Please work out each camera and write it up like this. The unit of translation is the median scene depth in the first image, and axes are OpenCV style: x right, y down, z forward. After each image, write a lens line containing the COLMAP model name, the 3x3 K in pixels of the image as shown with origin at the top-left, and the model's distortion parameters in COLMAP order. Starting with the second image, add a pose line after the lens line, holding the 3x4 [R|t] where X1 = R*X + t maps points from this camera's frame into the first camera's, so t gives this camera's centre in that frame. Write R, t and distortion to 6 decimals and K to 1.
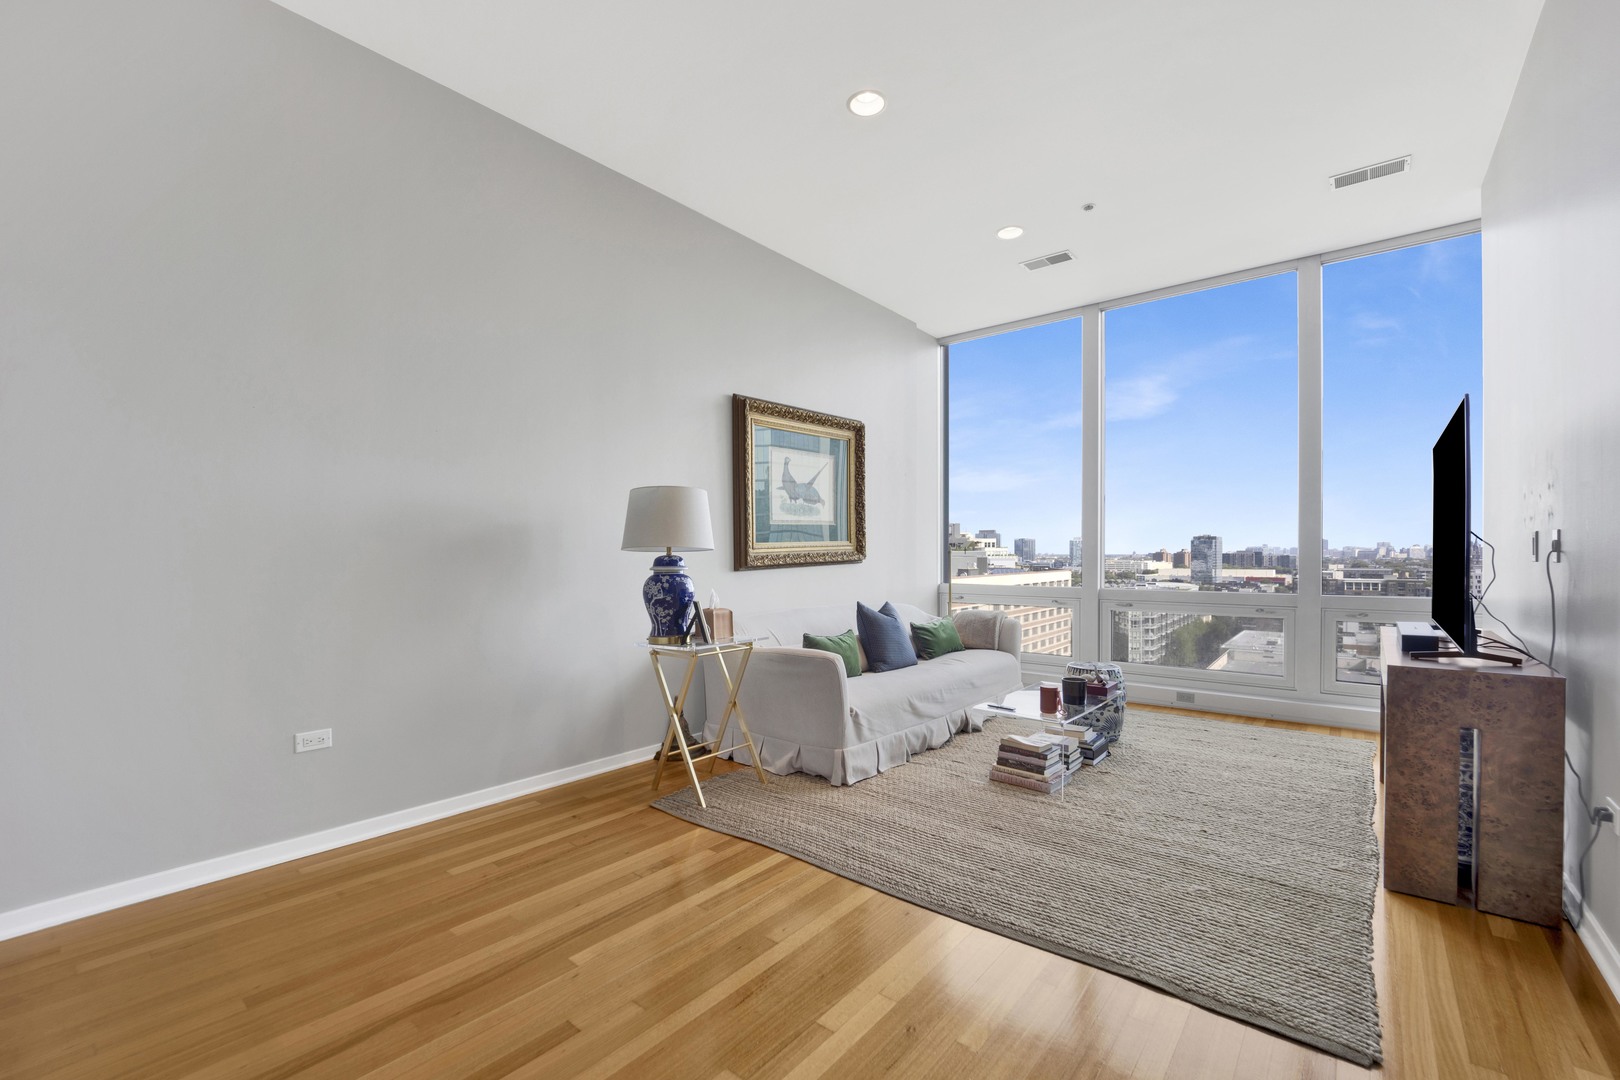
lens RADIAL K [[692.8, 0, 789.7], [0, 692.8, 557.7], [0, 0, 1]] dist [-0.022293, -0.000200]
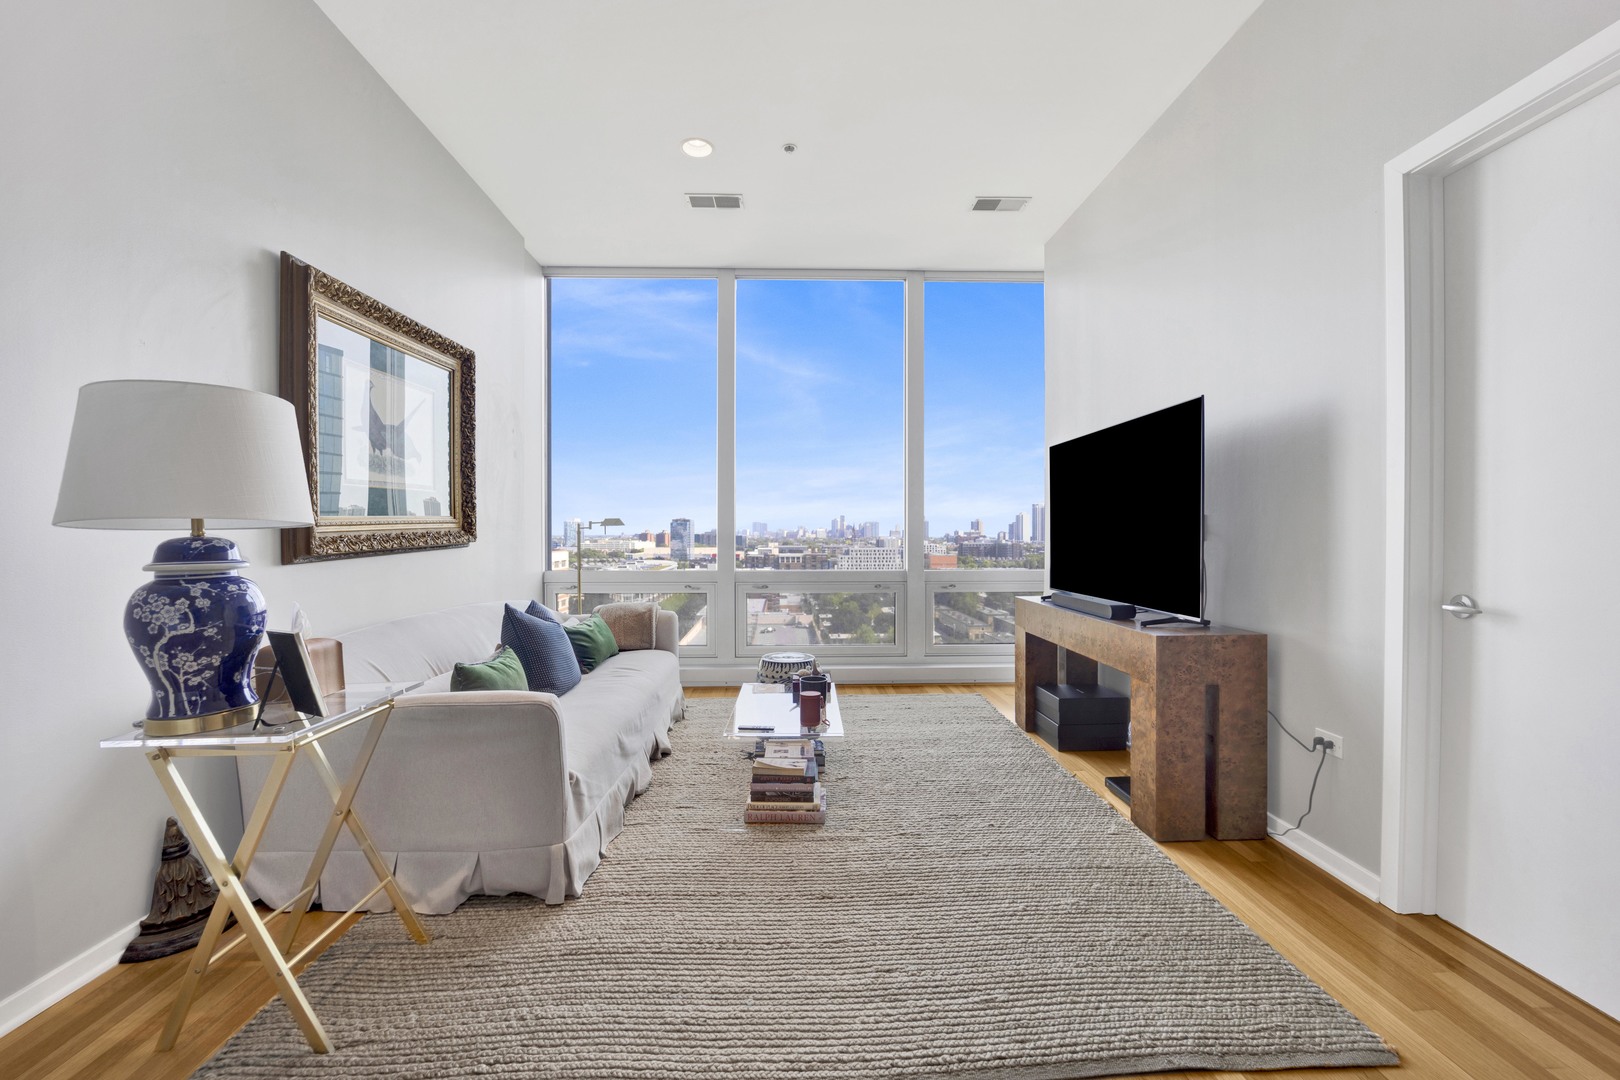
lens RADIAL K [[682.6, 0, 814.8], [0, 682.6, 541.6], [0, 0, 1]] dist [-0.021540, 0.000115]
pose [[0.734193, -0.007296, 0.678902, -0.167238], [0.004071, 0.999972, 0.006344, -0.001407], [-0.678929, -0.001894, 0.734201, 0.372603]]
